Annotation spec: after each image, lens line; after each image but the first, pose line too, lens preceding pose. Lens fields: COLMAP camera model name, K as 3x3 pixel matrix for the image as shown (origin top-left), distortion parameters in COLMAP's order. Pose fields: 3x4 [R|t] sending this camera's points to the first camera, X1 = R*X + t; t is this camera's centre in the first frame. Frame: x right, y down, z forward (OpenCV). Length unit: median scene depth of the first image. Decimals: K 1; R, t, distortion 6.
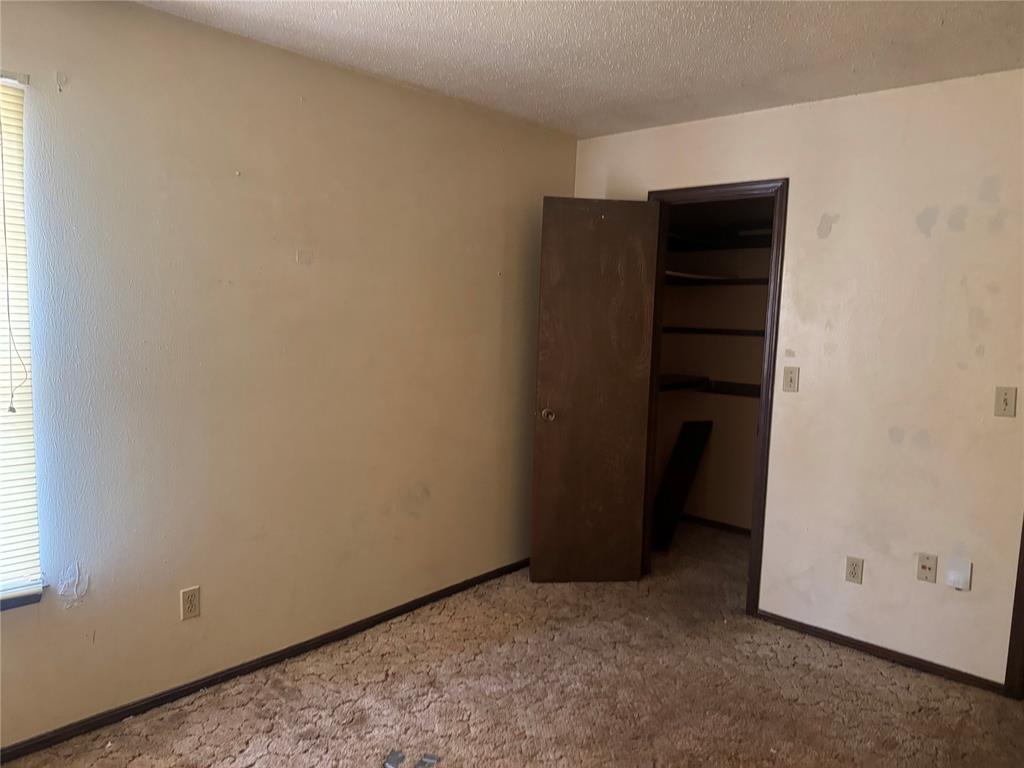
lens RADIAL K [[716.4, 0, 512.0], [0, 716.4, 384.0], [0, 0, 1]] dist [-0.001919, -0.001554]
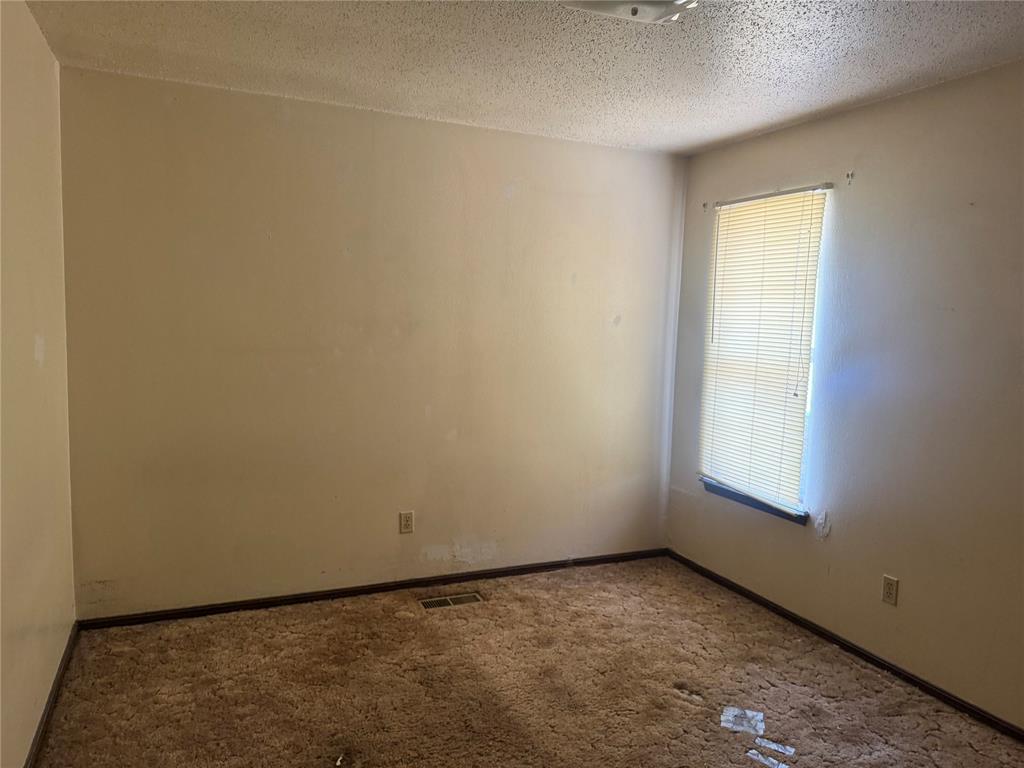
lens RADIAL K [[716.4, 0, 512.0], [0, 716.4, 384.0], [0, 0, 1]] dist [-0.001919, -0.001554]
pose [[-0.403234, 0.039222, -0.914256, 0.863537], [-0.139326, 0.984802, 0.103698, -0.055584], [0.904428, 0.169195, -0.391641, 0.878589]]
